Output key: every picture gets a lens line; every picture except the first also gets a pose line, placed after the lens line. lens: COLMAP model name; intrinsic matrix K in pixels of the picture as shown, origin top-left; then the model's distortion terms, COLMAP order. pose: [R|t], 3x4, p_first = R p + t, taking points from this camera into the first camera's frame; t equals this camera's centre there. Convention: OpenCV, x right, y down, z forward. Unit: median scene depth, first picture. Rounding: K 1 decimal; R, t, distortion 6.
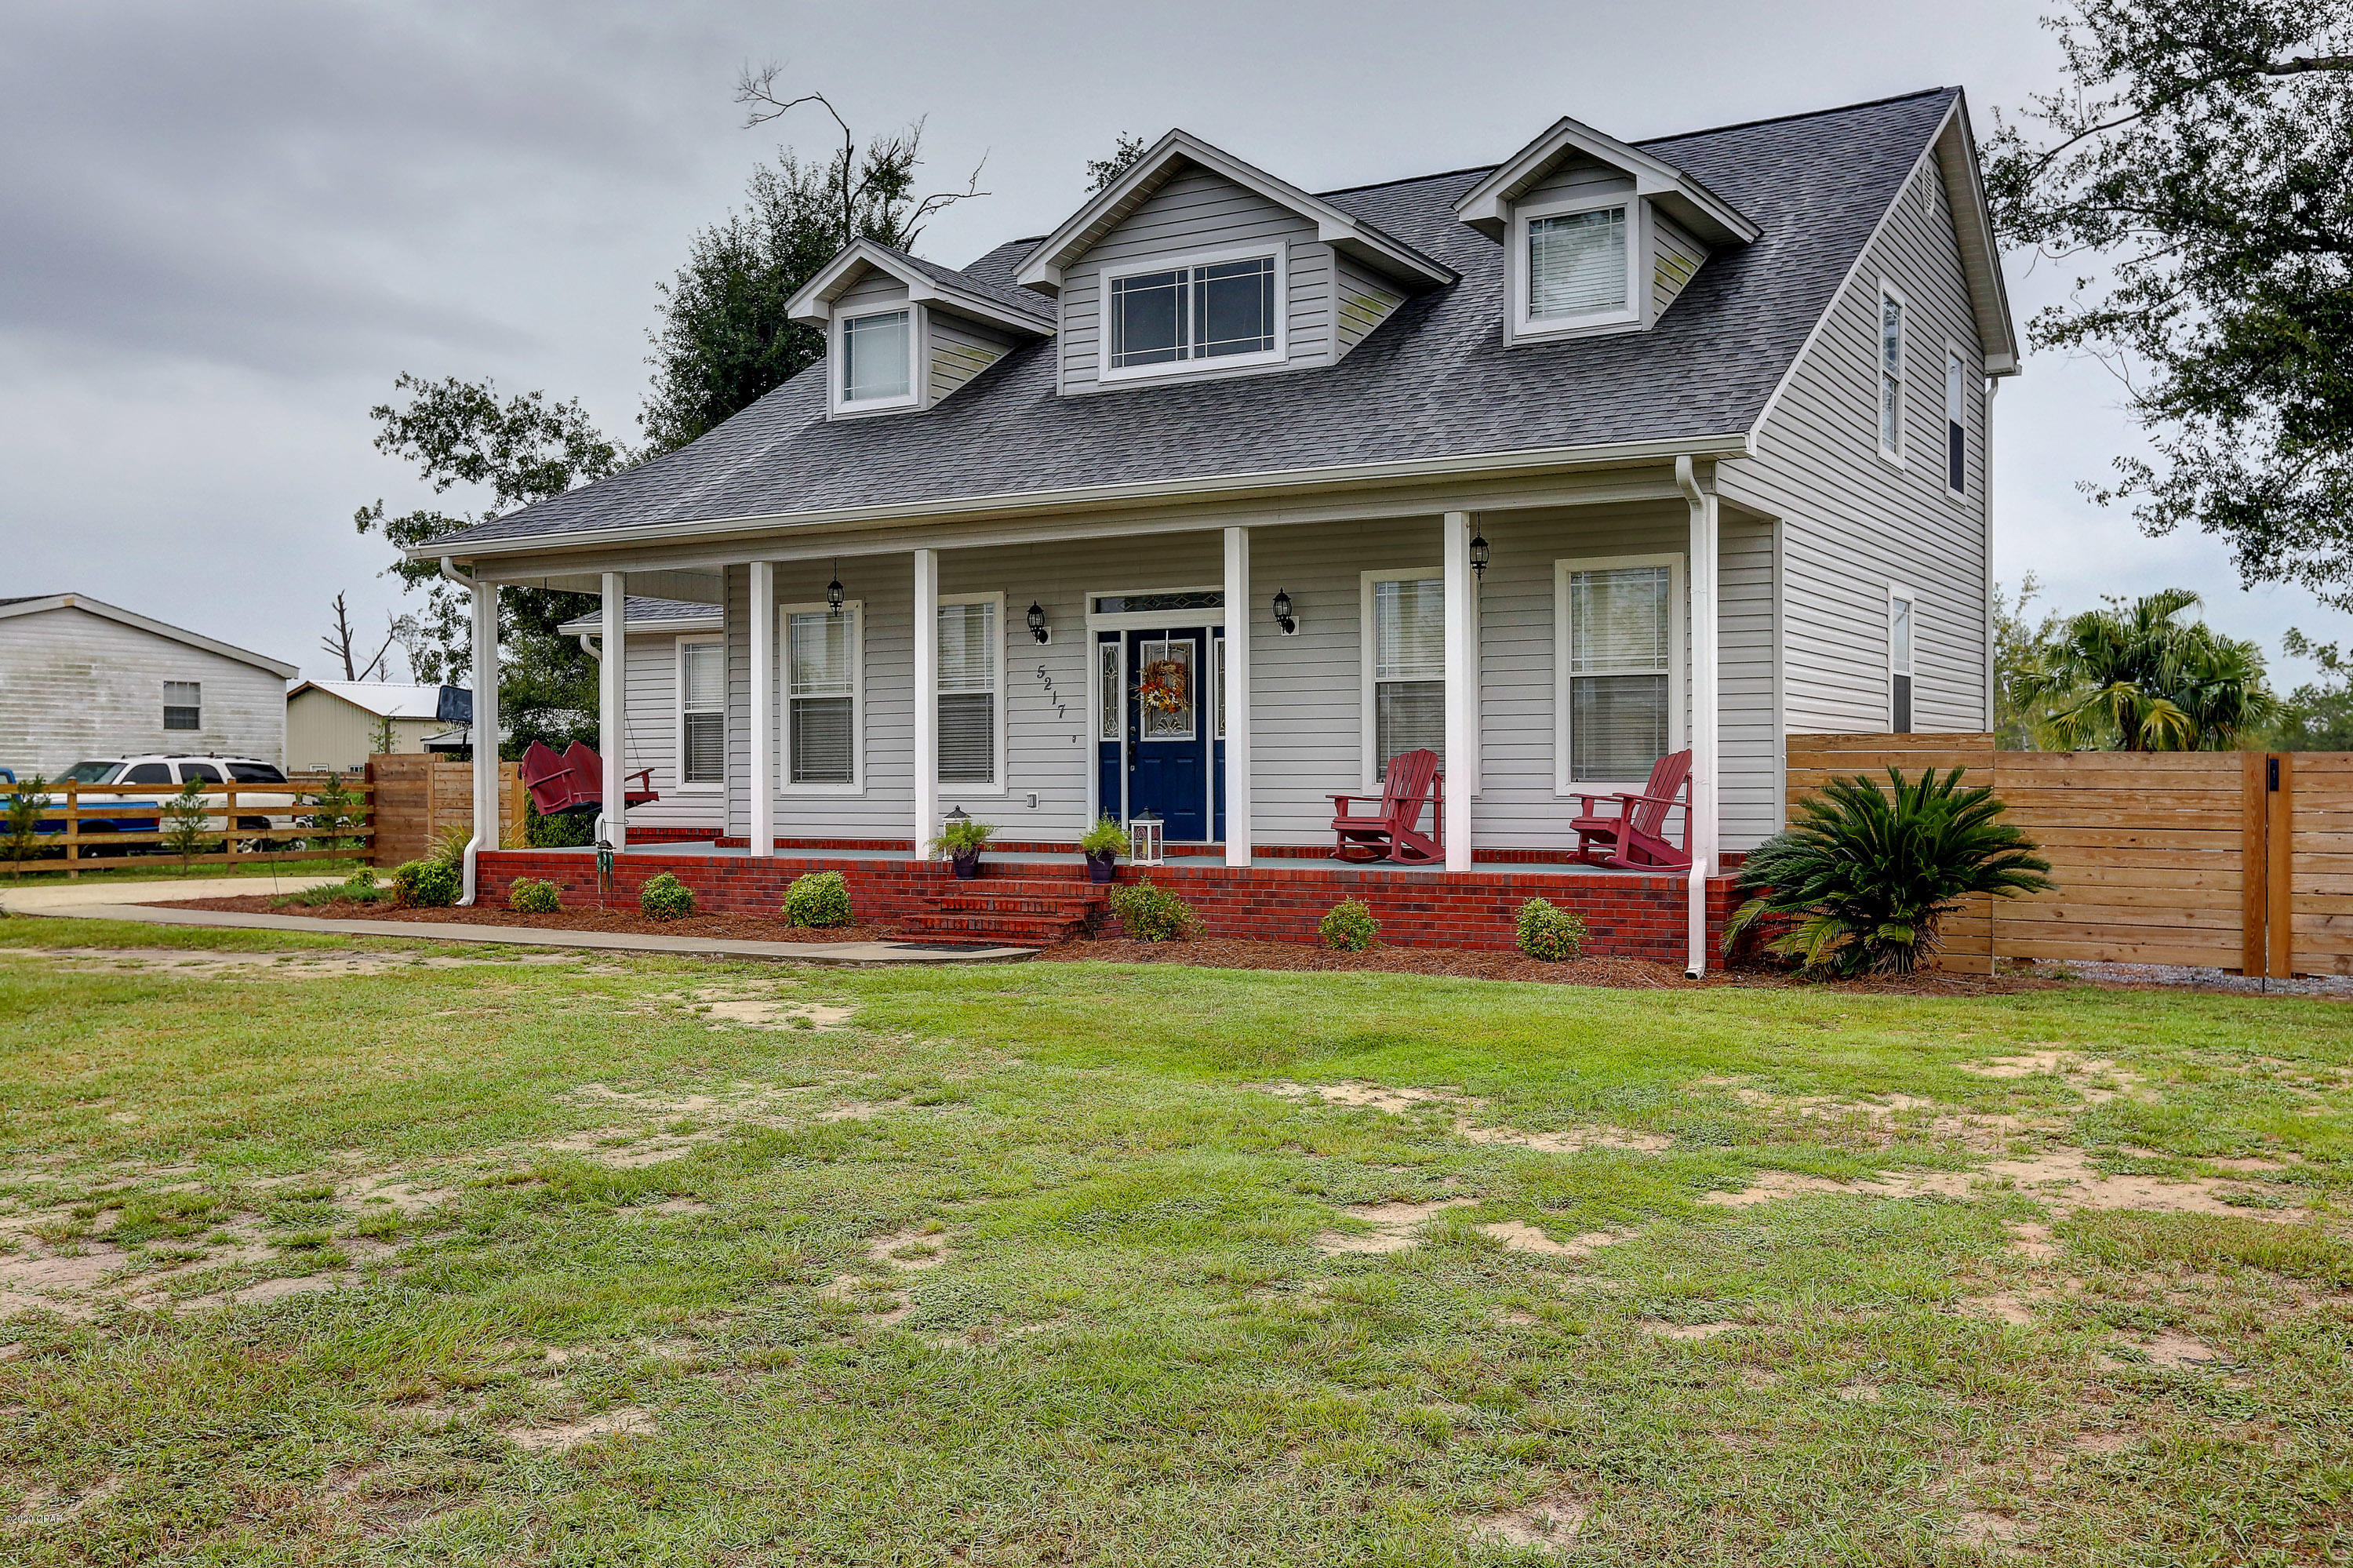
lens RADIAL K [[2154.6, 0, 1166.4], [0, 2154.6, 776.4], [0, 0, 1]] dist [0.009338, 0.000000]
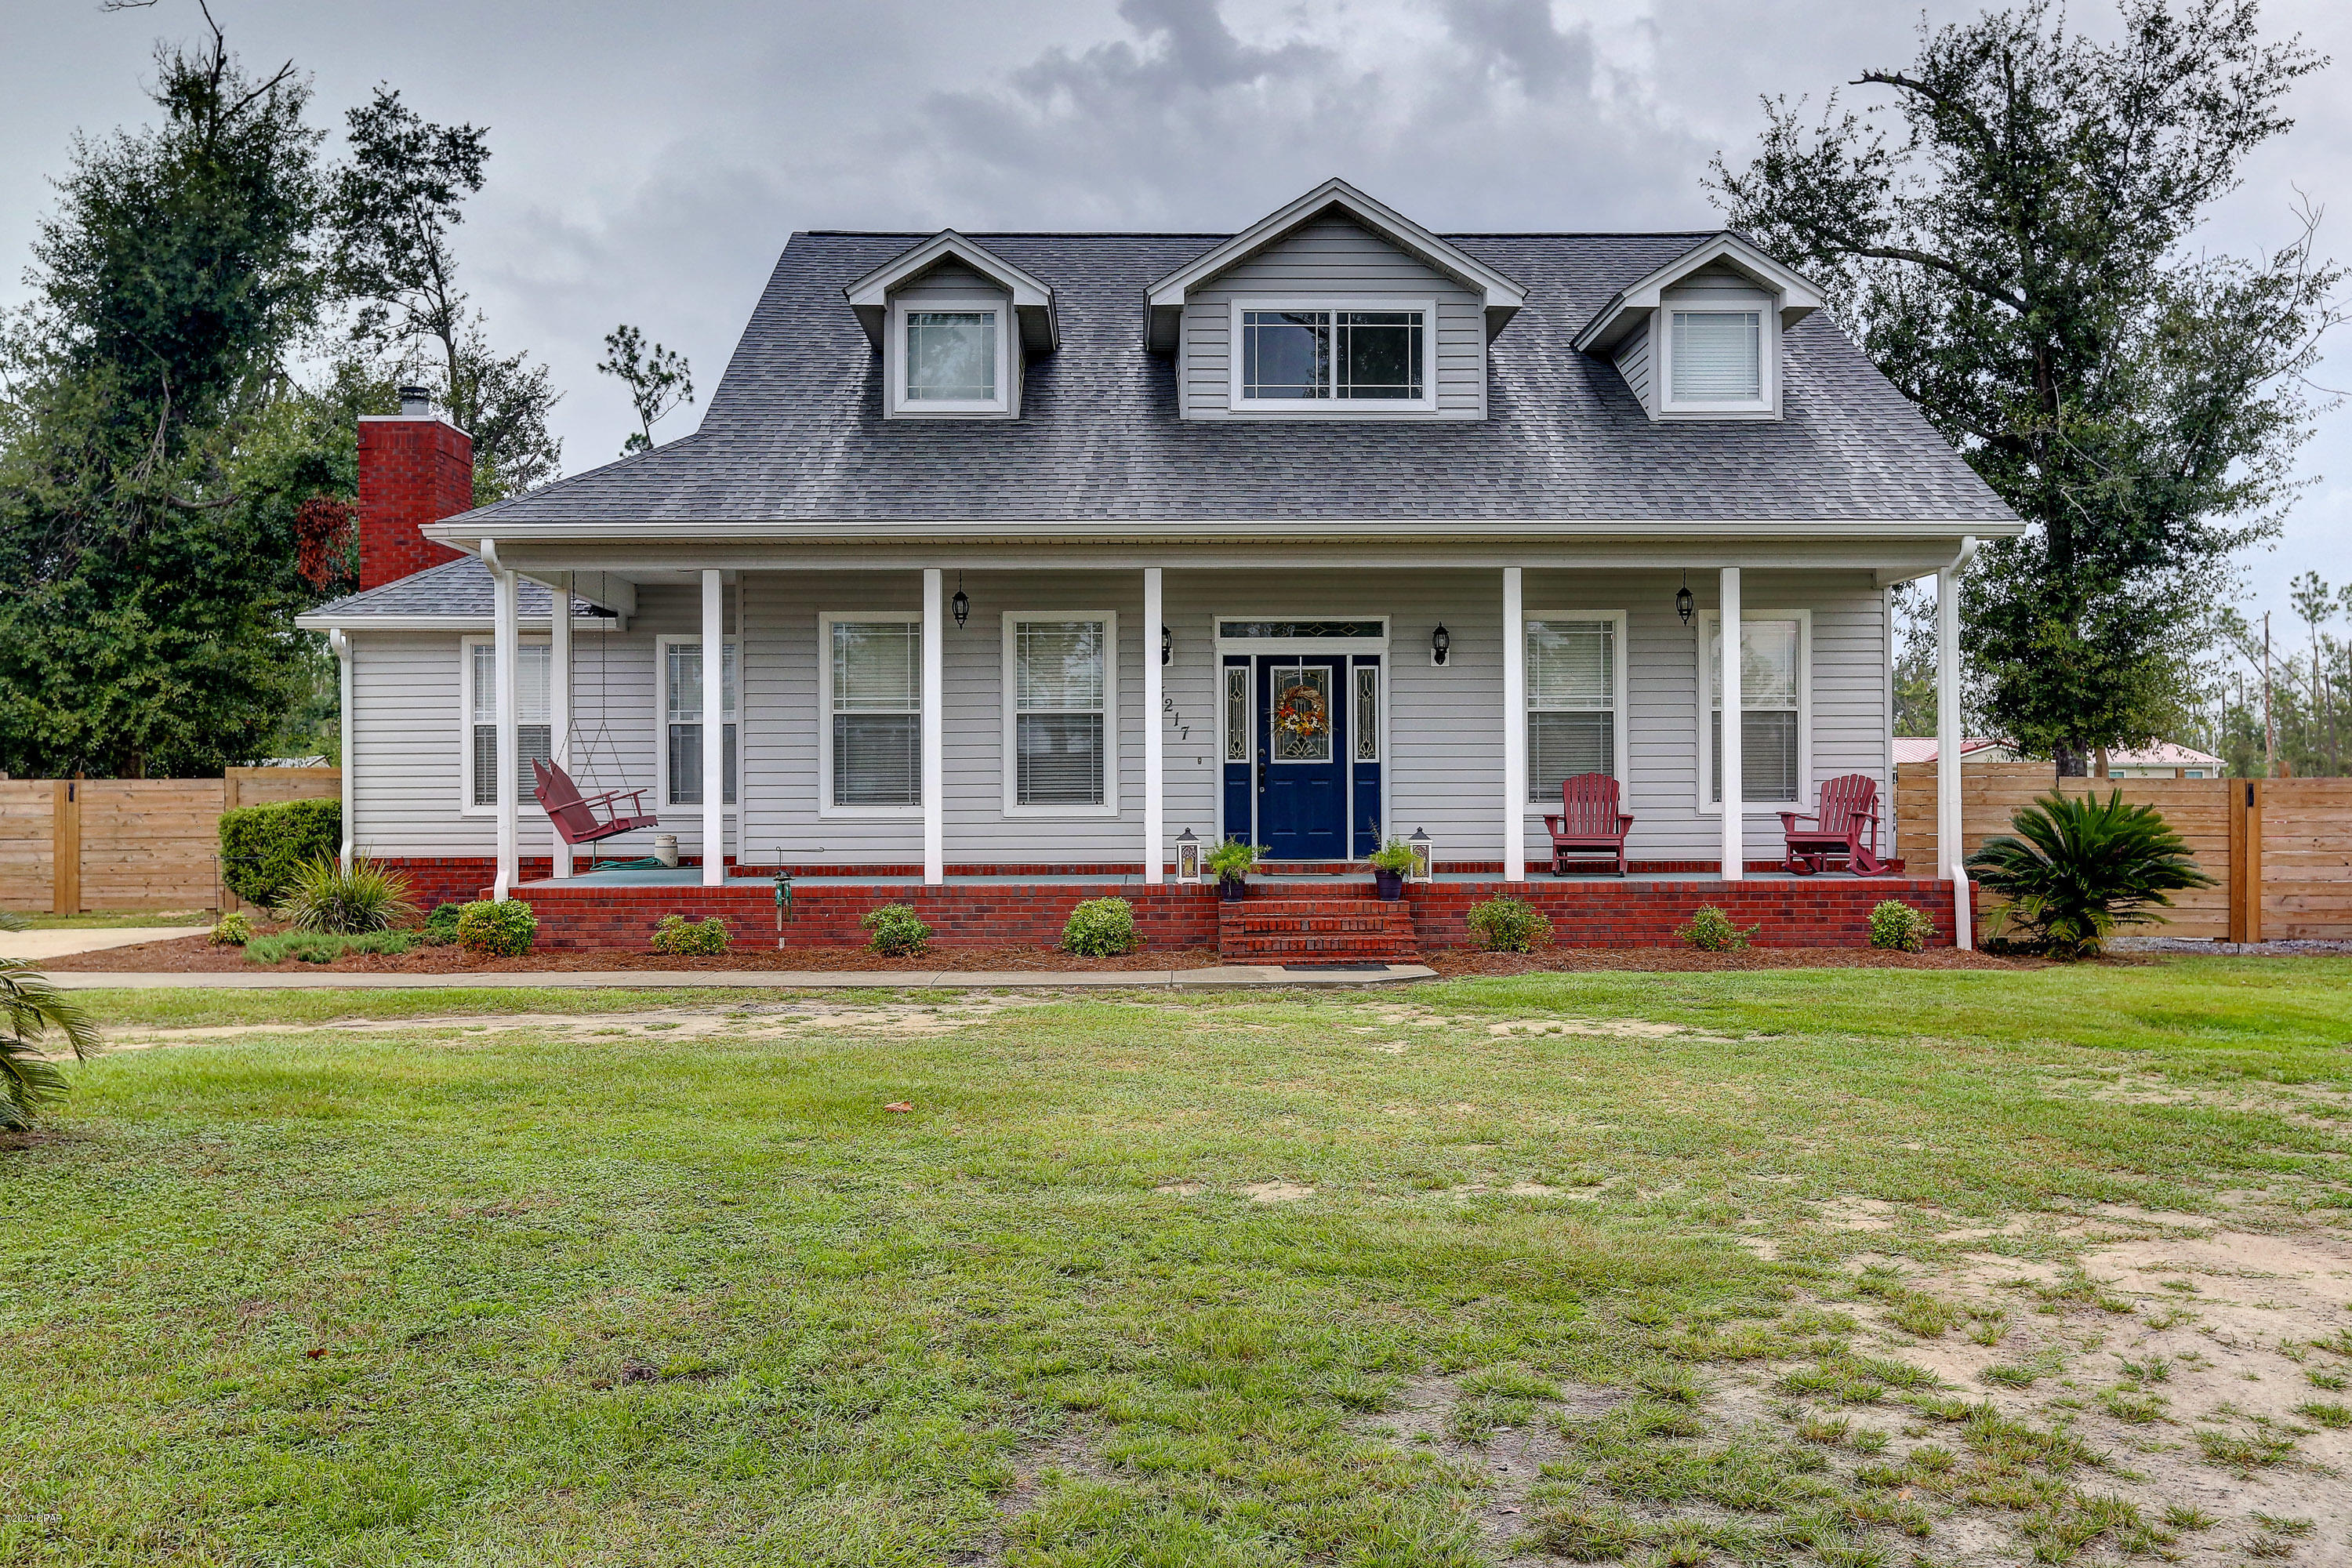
lens RADIAL K [[2153.6, 0, 1169.6], [0, 2153.6, 776.5], [0, 0, 1]] dist [0.009338, 0.000000]
pose [[0.842533, 0.001826, 0.538641, -0.618339], [0.001552, 0.999982, -0.005818, -0.004217], [-0.538642, 0.005738, 0.842515, 0.163086]]
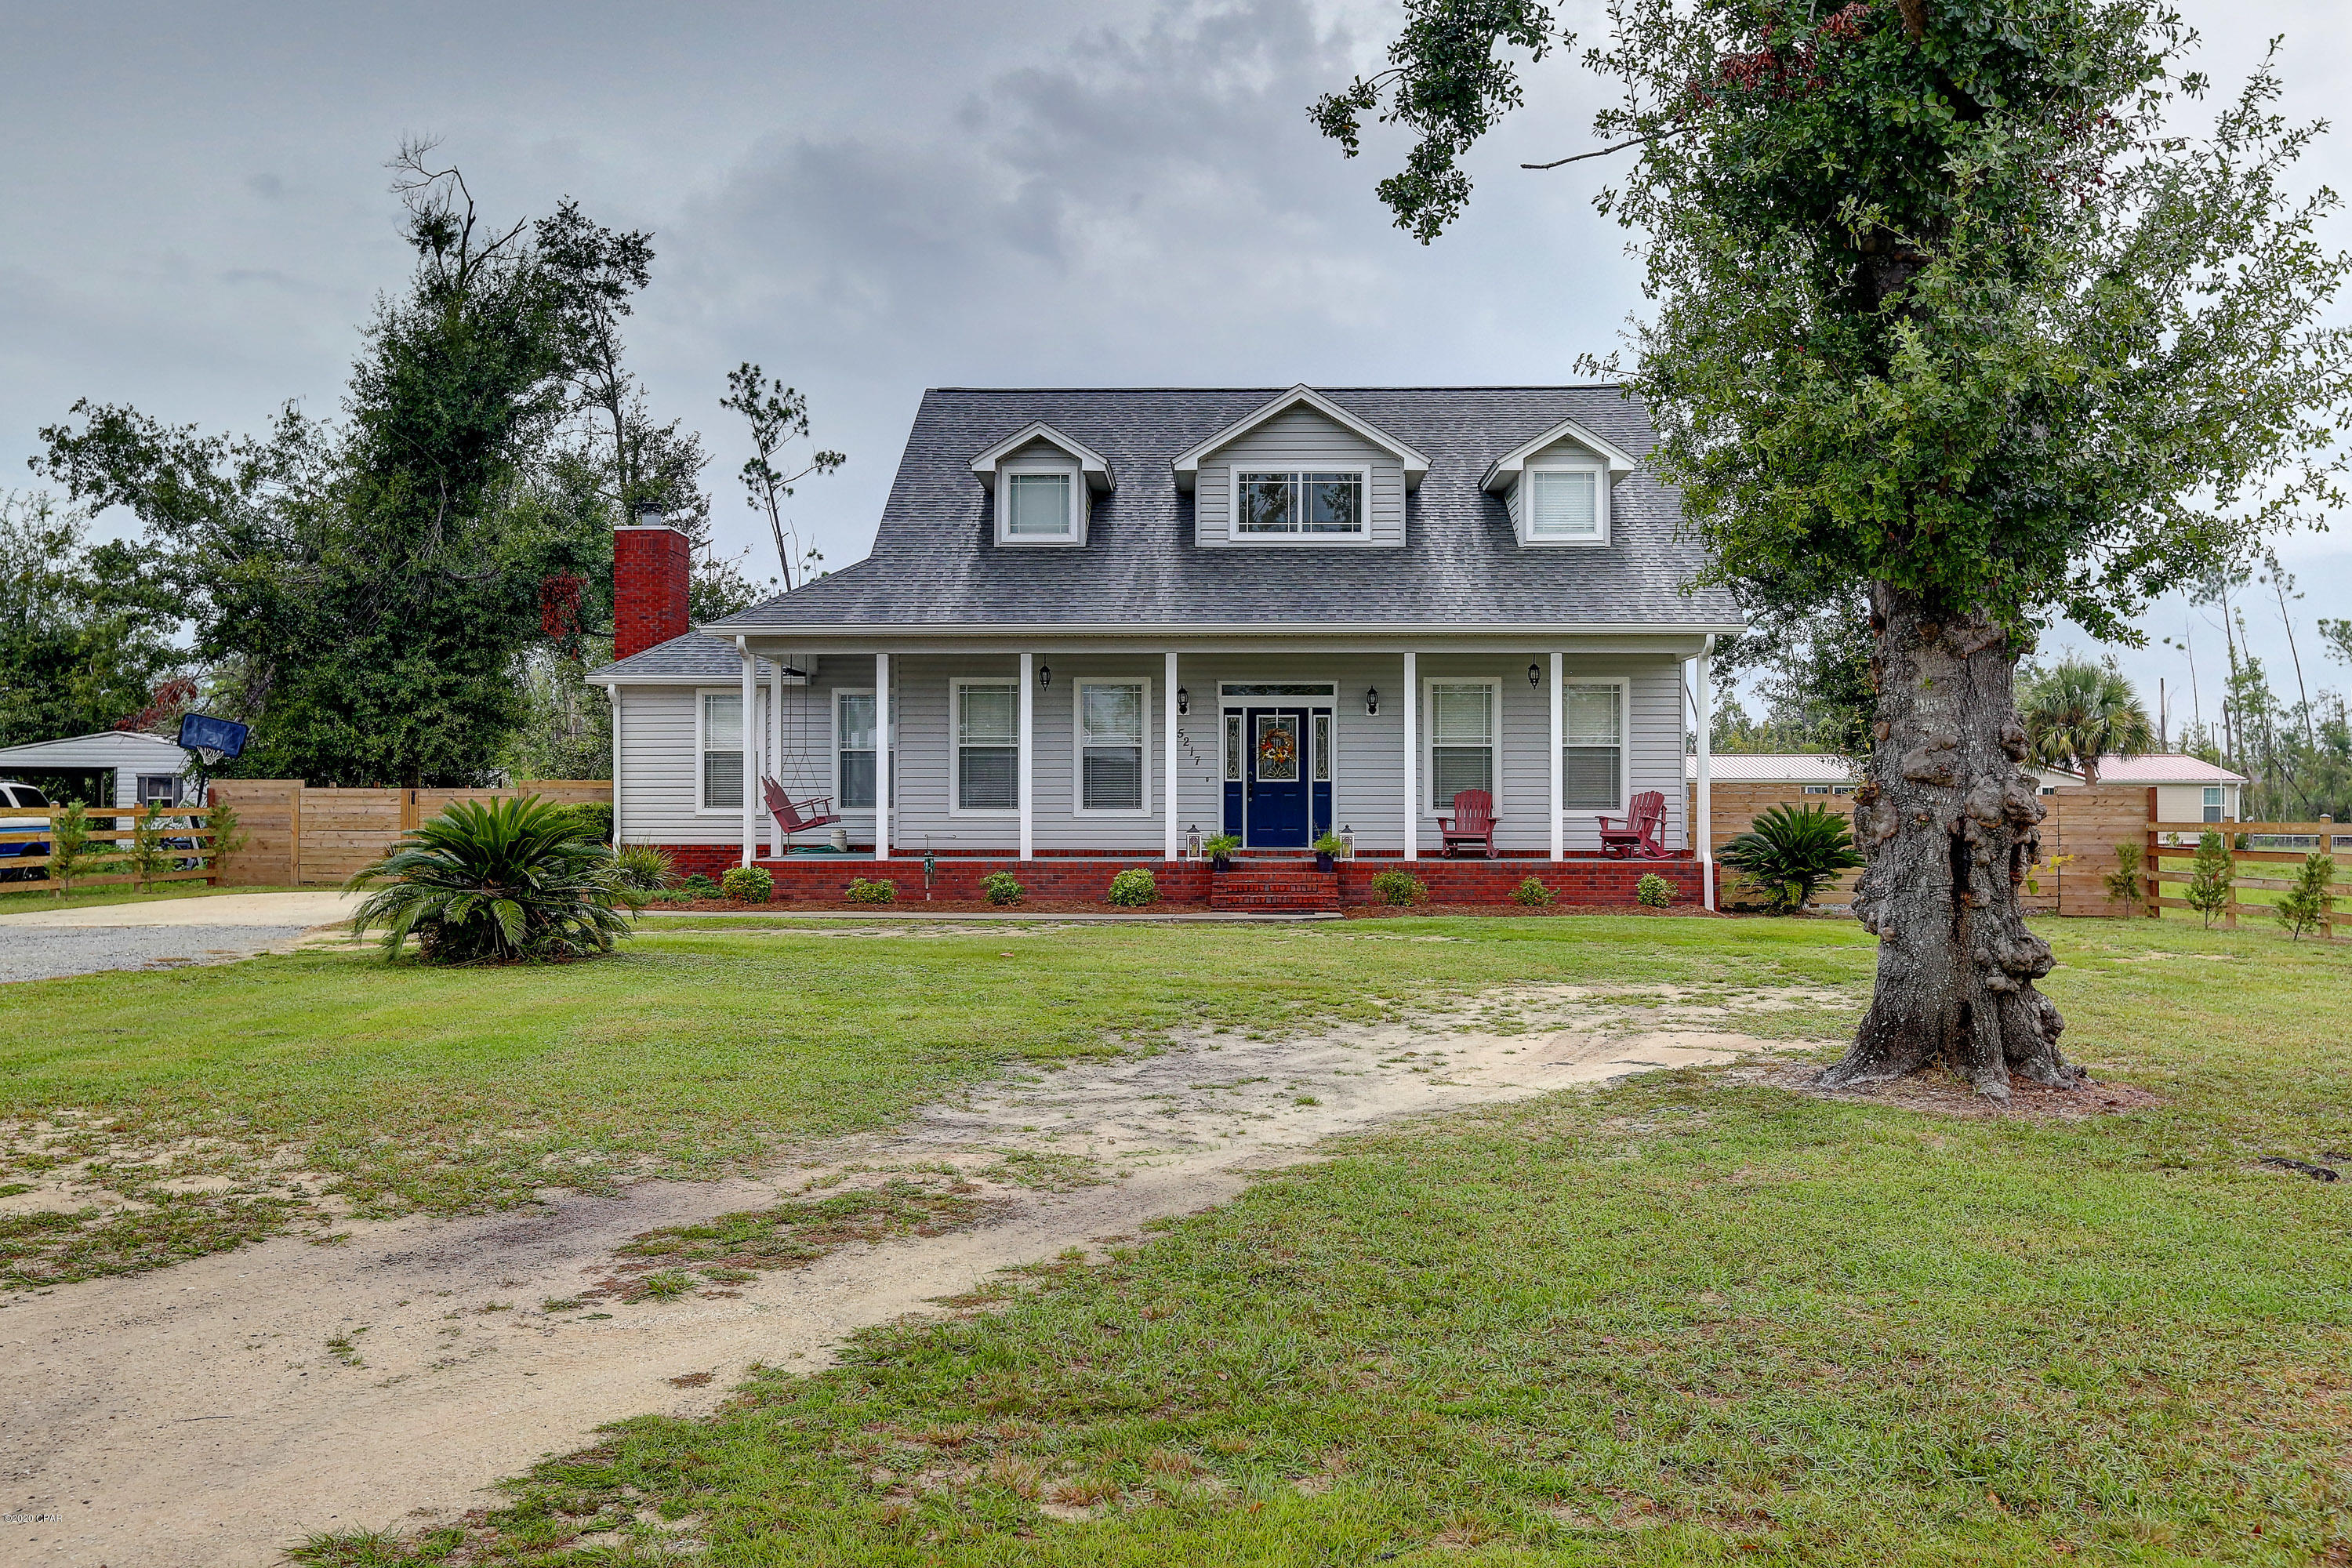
lens RADIAL K [[2301.3, 0, 1179.2], [0, 2301.3, 795.1], [0, 0, 1]] dist [0.008481, 0.000000]
pose [[0.866096, 0.003831, 0.499863, -0.878435], [-0.003284, 0.999993, -0.001974, -0.003674], [-0.499867, 0.000068, 0.866102, -0.371424]]
